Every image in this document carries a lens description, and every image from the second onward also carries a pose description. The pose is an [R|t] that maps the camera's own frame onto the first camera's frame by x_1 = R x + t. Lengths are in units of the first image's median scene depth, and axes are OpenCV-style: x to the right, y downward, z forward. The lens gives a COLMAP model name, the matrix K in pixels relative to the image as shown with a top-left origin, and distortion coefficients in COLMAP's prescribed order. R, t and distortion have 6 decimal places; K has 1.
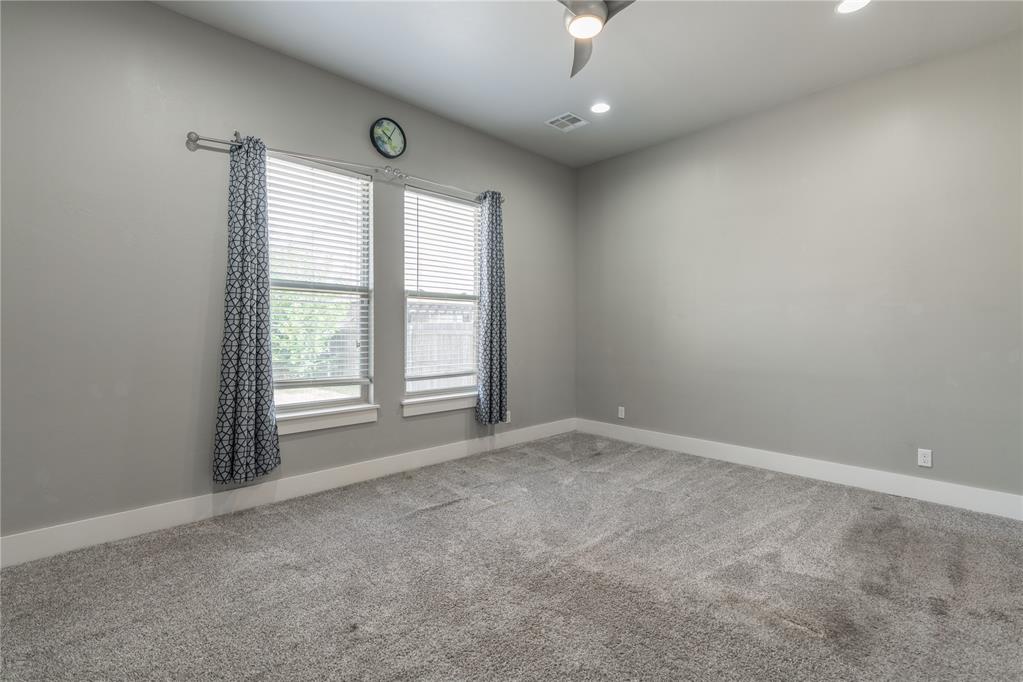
lens RADIAL K [[459.9, 0, 511.5], [0, 459.9, 341.0], [0, 0, 1]] dist [-0.000832, 0.000373]
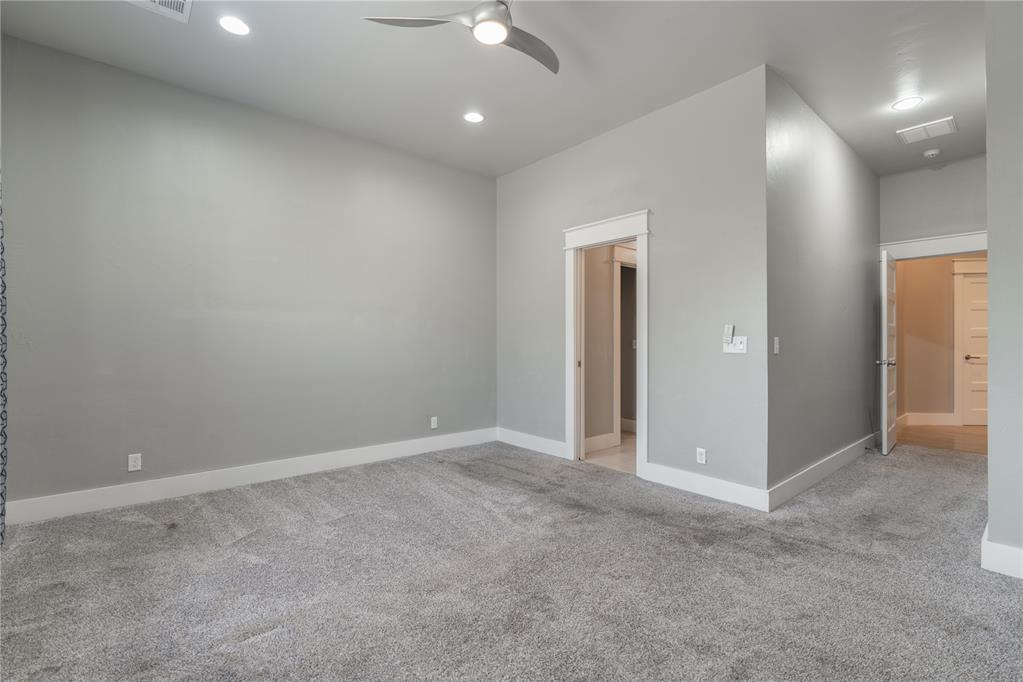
lens RADIAL K [[459.9, 0, 511.5], [0, 459.9, 341.0], [0, 0, 1]] dist [-0.000832, 0.000373]
pose [[0.056580, -0.001203, 0.998397, -0.625550], [0.019321, 0.999813, 0.000110, -0.011941], [-0.998211, 0.019284, 0.056593, 0.679874]]
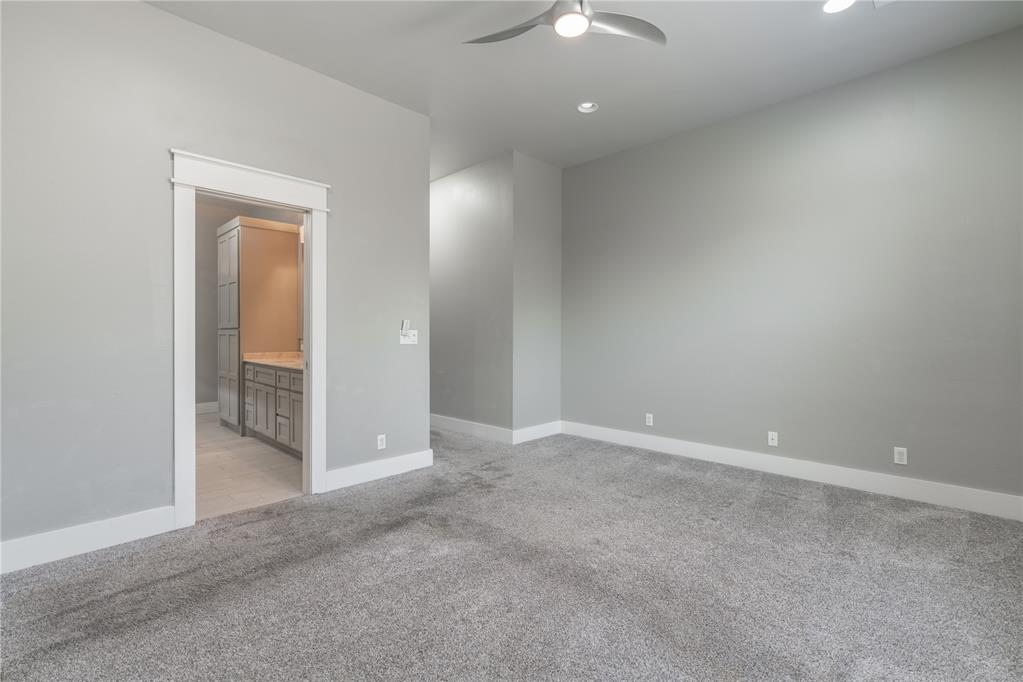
lens RADIAL K [[459.9, 0, 511.5], [0, 459.9, 341.0], [0, 0, 1]] dist [-0.000832, 0.000373]
pose [[-0.999248, 0.005460, -0.038395, 0.246390], [0.004243, 0.999488, 0.031729, -0.021754], [0.038549, 0.031542, -0.998759, 1.503540]]
